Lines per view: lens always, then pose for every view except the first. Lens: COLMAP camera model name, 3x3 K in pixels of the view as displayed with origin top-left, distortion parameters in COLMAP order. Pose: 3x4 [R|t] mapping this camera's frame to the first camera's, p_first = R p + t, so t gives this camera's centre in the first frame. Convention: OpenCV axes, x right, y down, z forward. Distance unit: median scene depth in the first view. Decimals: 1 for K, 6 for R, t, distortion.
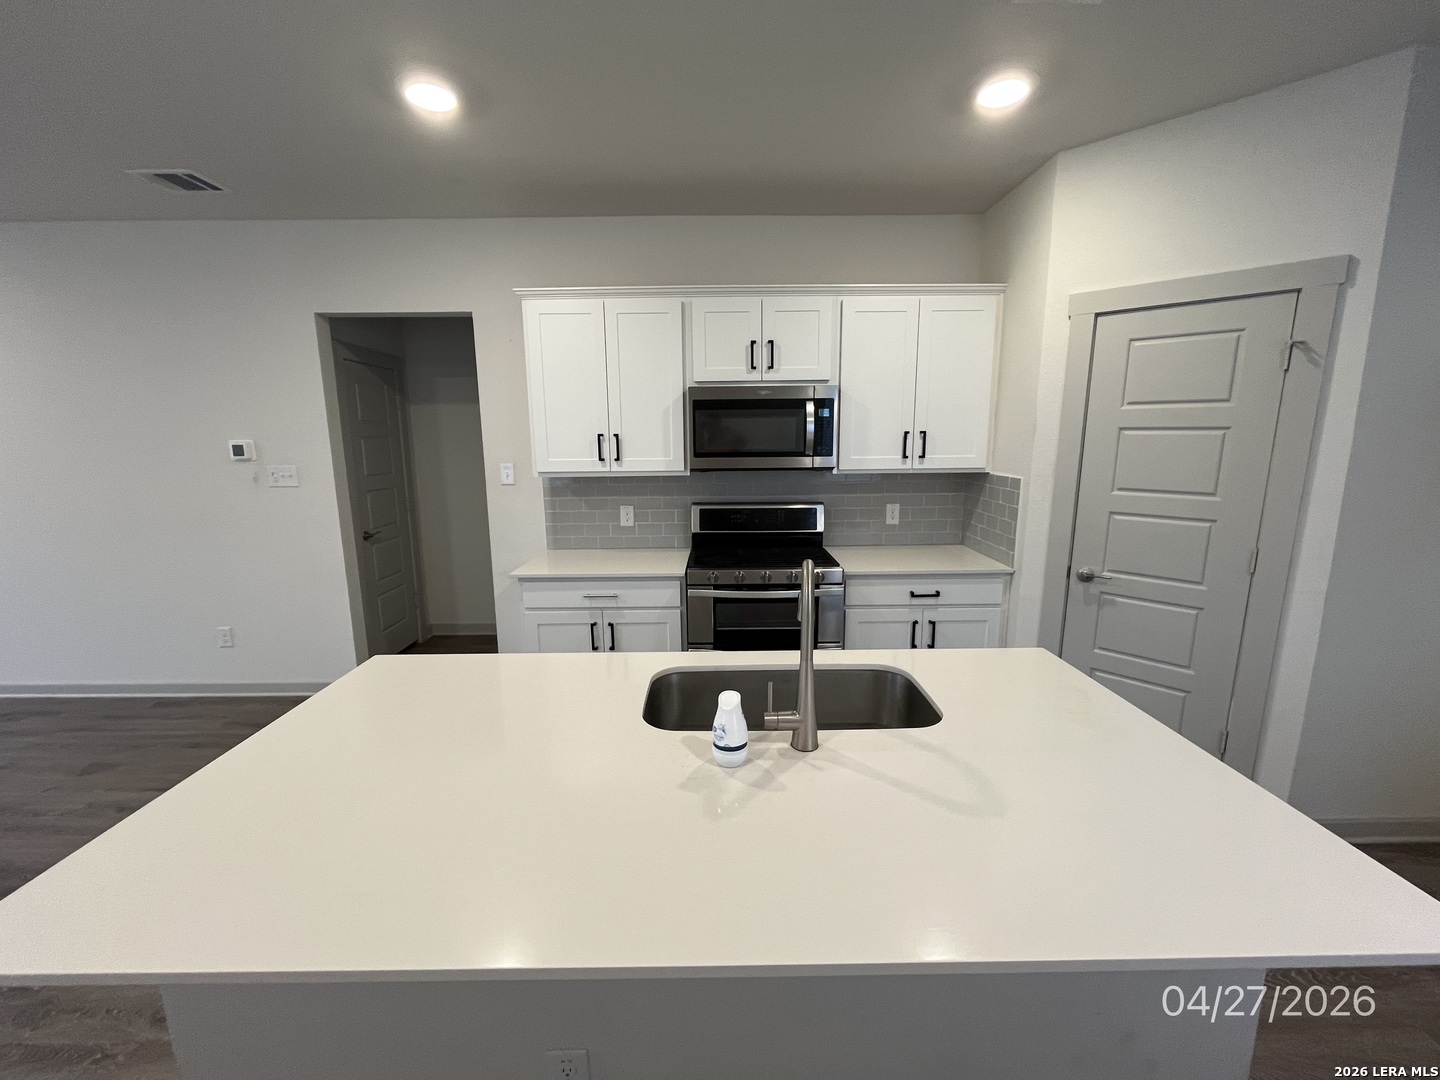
lens RADIAL K [[588.5, 0, 715.4], [0, 588.5, 539.2], [0, 0, 1]] dist [-0.002402, 0.000343]
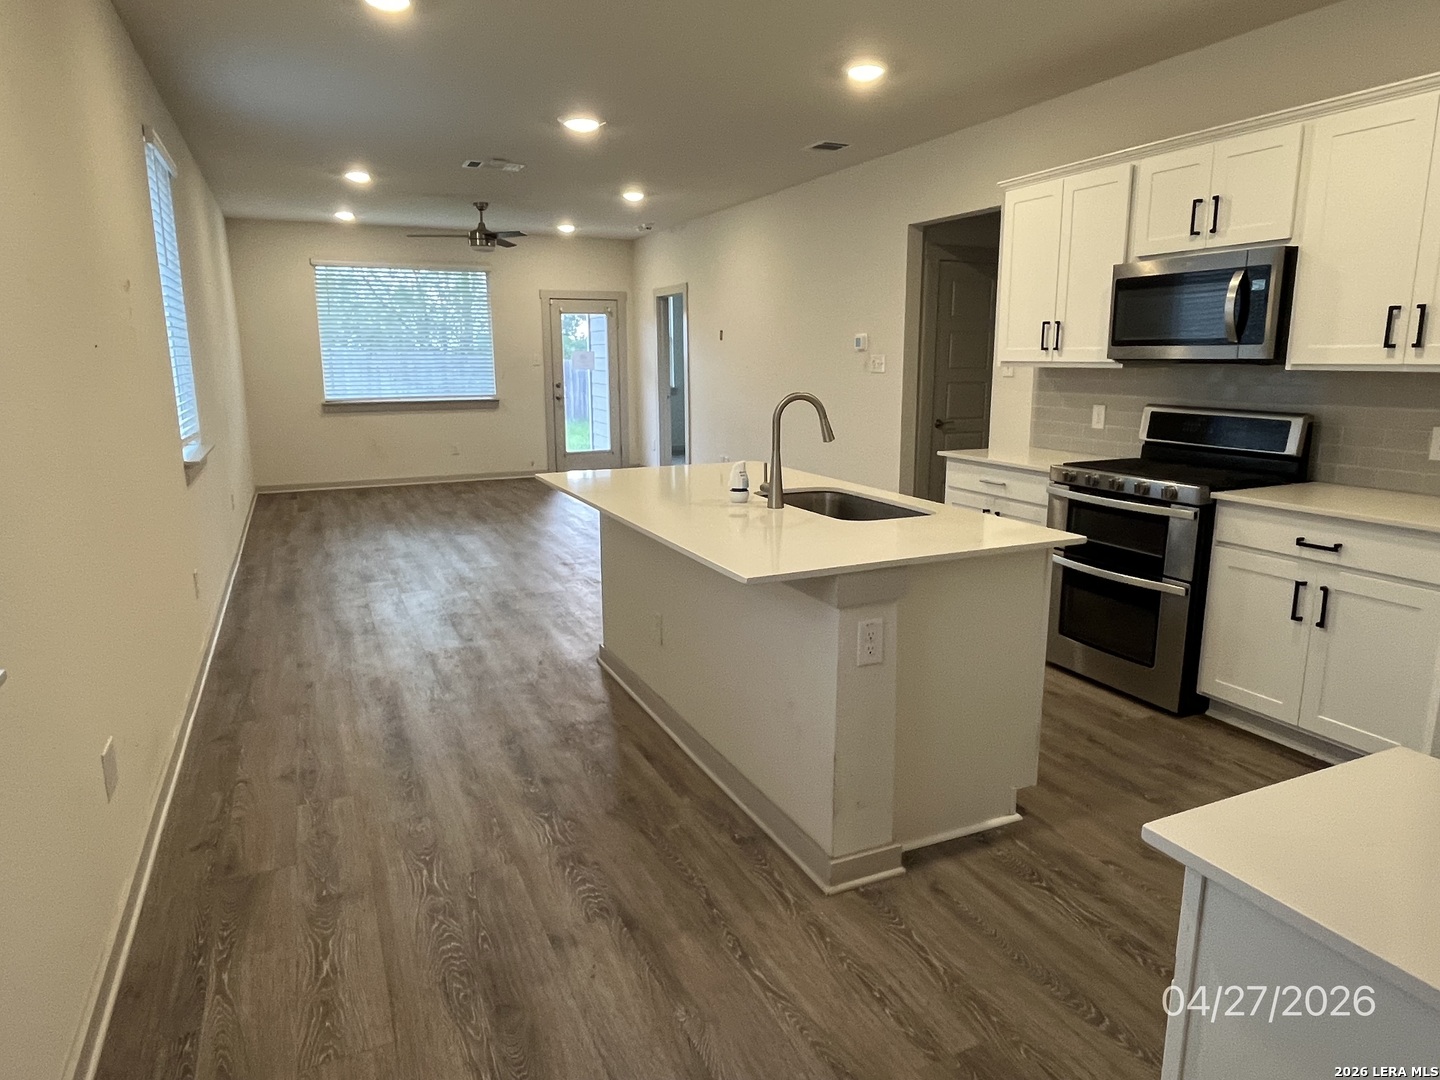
lens RADIAL K [[897.7, 0, 725.6], [0, 897.7, 534.5], [0, 0, 1]] dist [-0.007831, 0.004222]
pose [[0.419840, 0.185945, -0.888346, 0.933199], [-0.156412, 0.978967, 0.130992, 0.049661], [0.894019, 0.083953, 0.440094, -0.075075]]
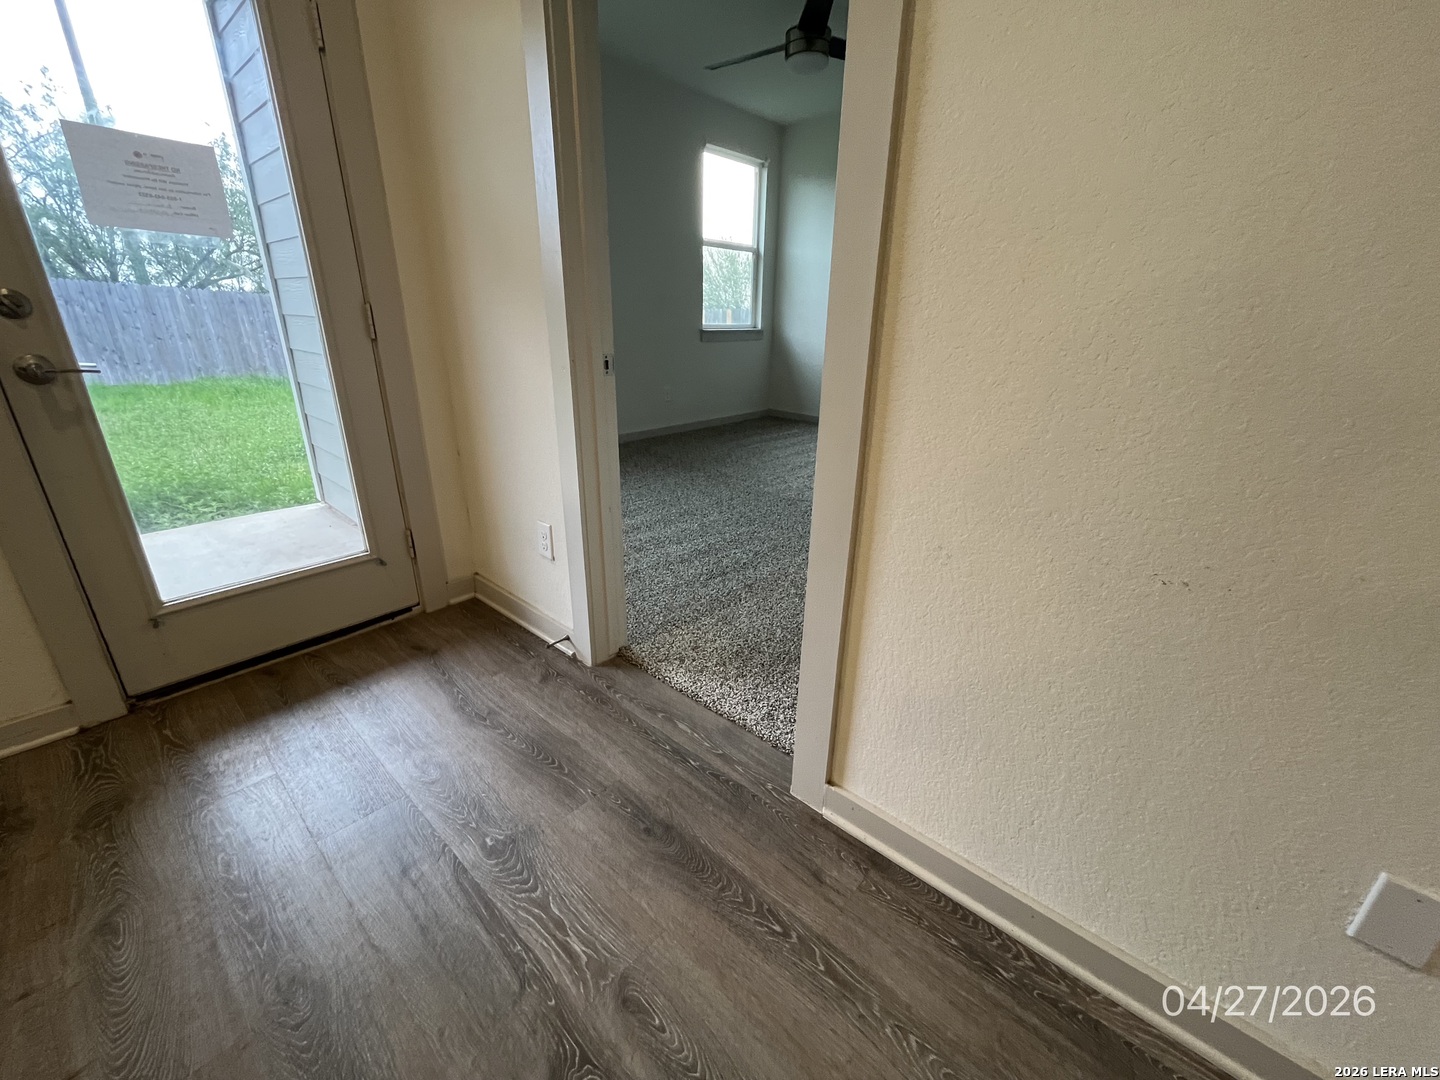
lens RADIAL K [[588.5, 0, 720.4], [0, 588.5, 540.0], [0, 0, 1]] dist [-0.002402, 0.000343]
pose [[0.707600, 0.320764, -0.629613, -1.792438], [-0.143815, 0.937755, 0.316122, -0.011078], [0.691823, -0.133140, 0.709686, 0.859612]]
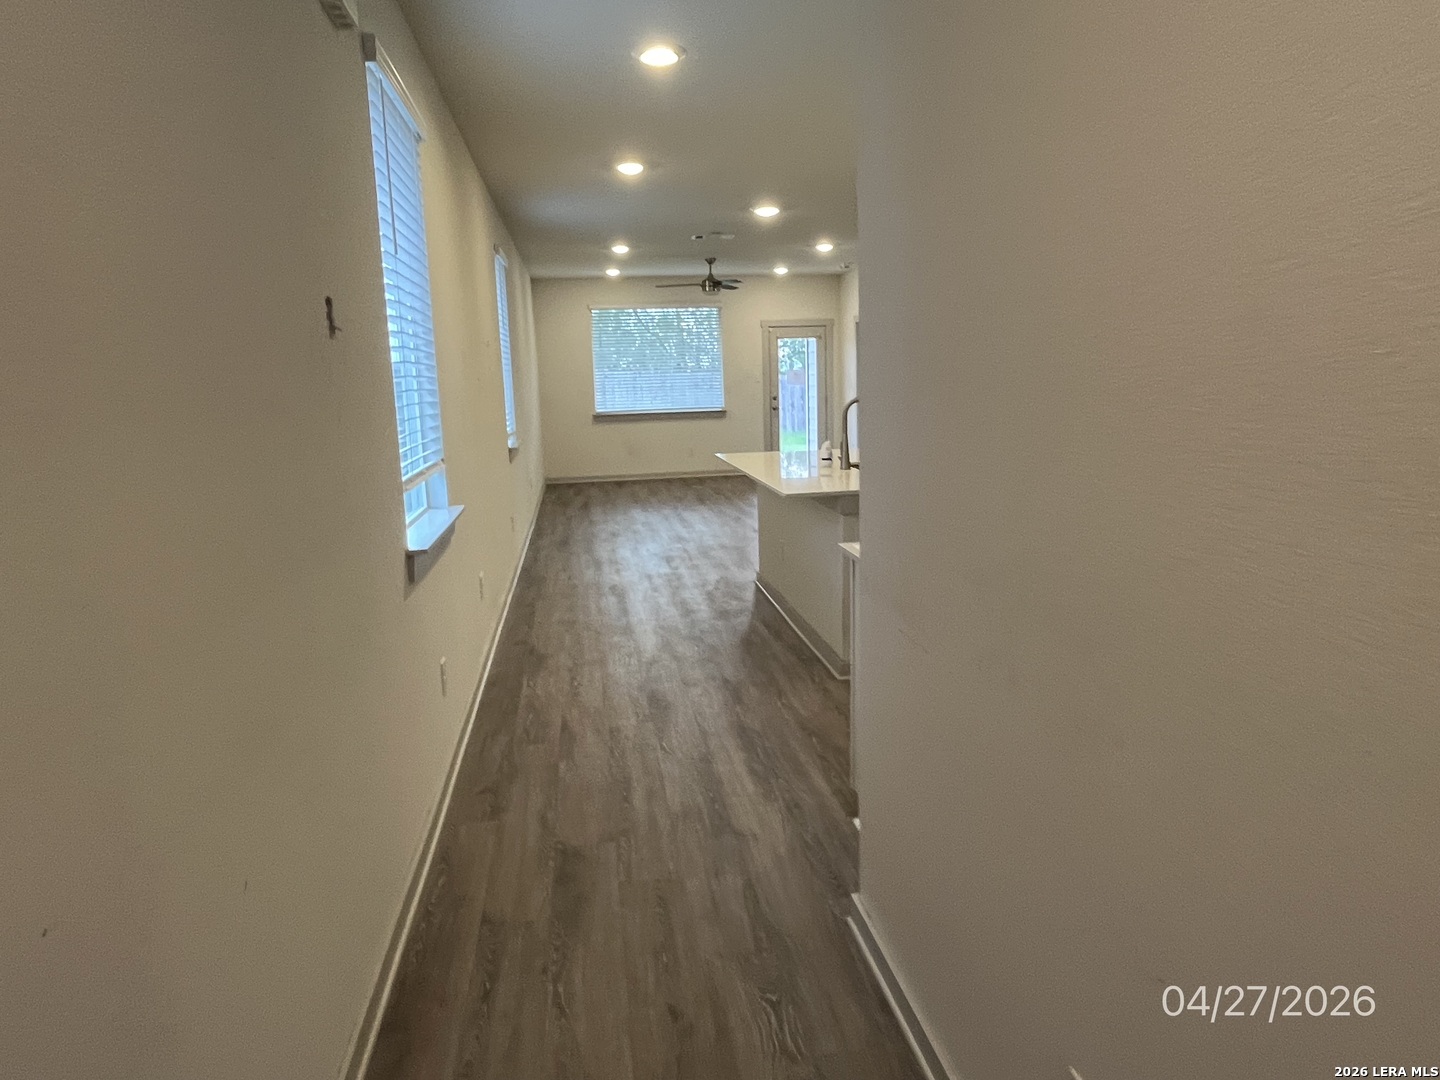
lens RADIAL K [[897.7, 0, 719.4], [0, 897.7, 530.3], [0, 0, 1]] dist [-0.007831, 0.004222]
pose [[0.147408, 0.175078, -0.973457, 1.601463], [-0.142457, 0.977705, 0.154270, 0.034285], [0.978763, 0.115935, 0.169062, -0.063659]]
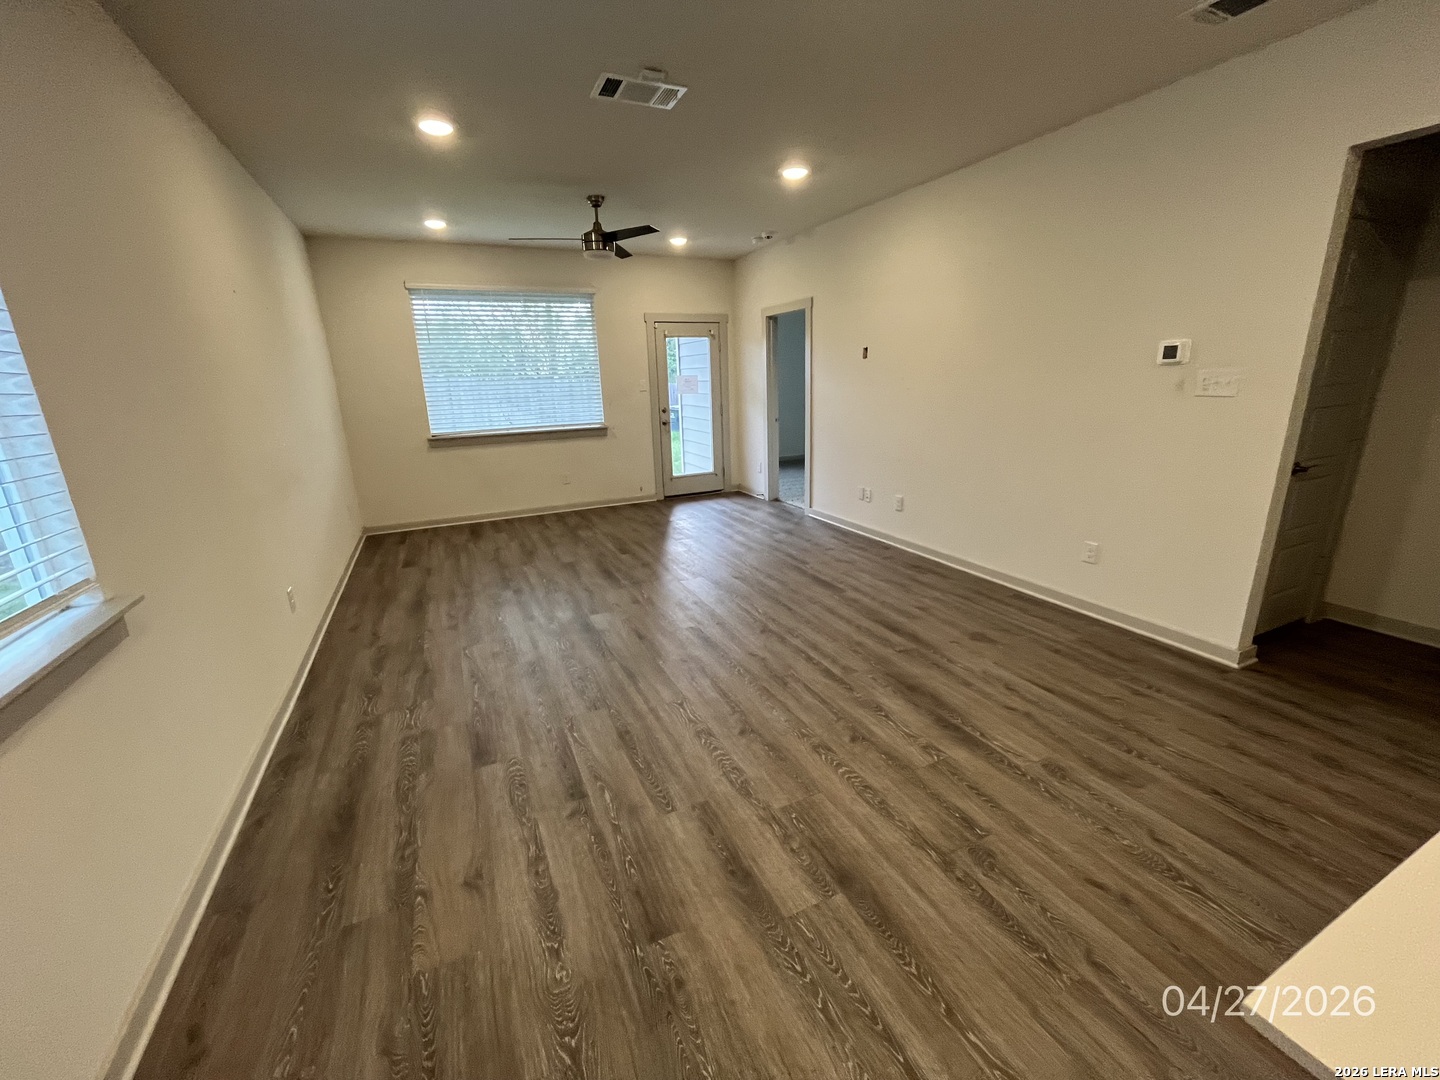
lens RADIAL K [[588.5, 0, 718.8], [0, 588.5, 539.5], [0, 0, 1]] dist [-0.002402, 0.000343]
pose [[0.419513, 0.241688, -0.874983, -0.283319], [-0.130403, 0.969952, 0.205398, 0.029782], [0.898334, 0.027934, 0.438424, 0.022099]]
